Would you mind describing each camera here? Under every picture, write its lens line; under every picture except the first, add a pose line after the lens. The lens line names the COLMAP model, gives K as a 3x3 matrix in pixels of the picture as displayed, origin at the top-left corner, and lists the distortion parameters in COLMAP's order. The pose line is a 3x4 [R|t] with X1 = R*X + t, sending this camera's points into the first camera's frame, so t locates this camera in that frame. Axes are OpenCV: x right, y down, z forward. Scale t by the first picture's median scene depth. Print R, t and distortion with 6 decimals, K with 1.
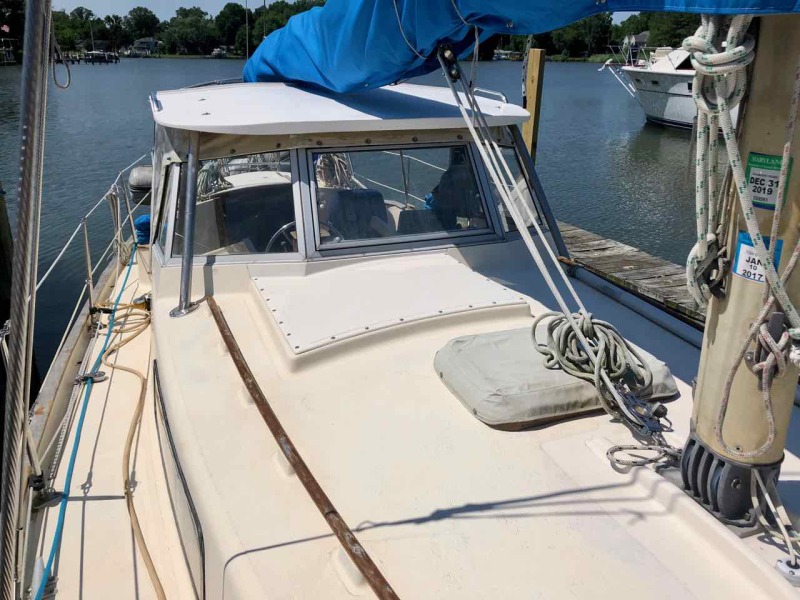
lens RADIAL K [[630.5, 0, 397.0], [0, 630.5, 302.6], [0, 0, 1]] dist [0.035507, 0.003334]
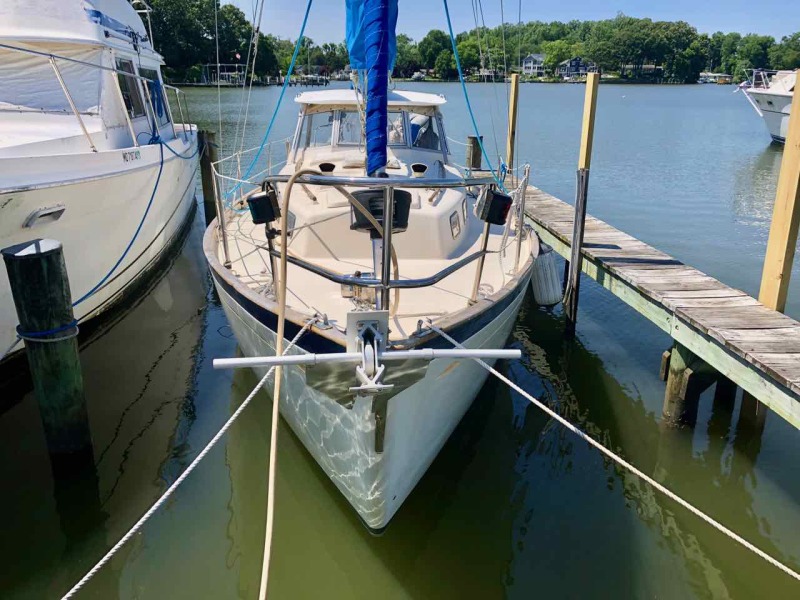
lens RADIAL K [[688.5, 0, 404.2], [0, 688.5, 295.1], [0, 0, 1]] dist [0.028868, 0.009084]
pose [[0.957680, 0.091135, -0.273026, 0.578788], [-0.109474, 0.992593, -0.052673, 0.381896], [0.266203, 0.080333, 0.960564, -0.966850]]
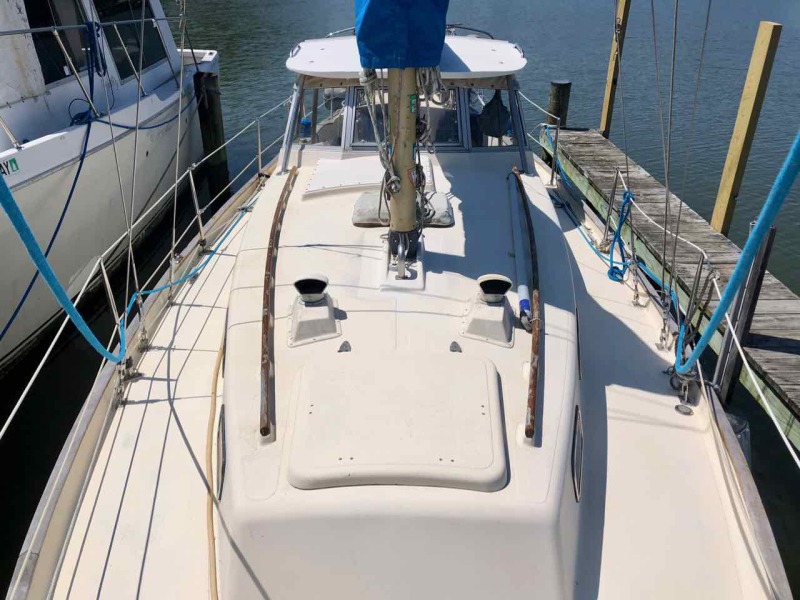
lens RADIAL K [[649.7, 0, 395.7], [0, 649.7, 294.3], [0, 0, 1]] dist [0.212749, -0.002131]
pose [[0.920584, 0.166569, -0.353241, 0.409046], [-0.130881, 0.983763, 0.122799, 0.047872], [0.367961, -0.066815, 0.927438, -0.398138]]
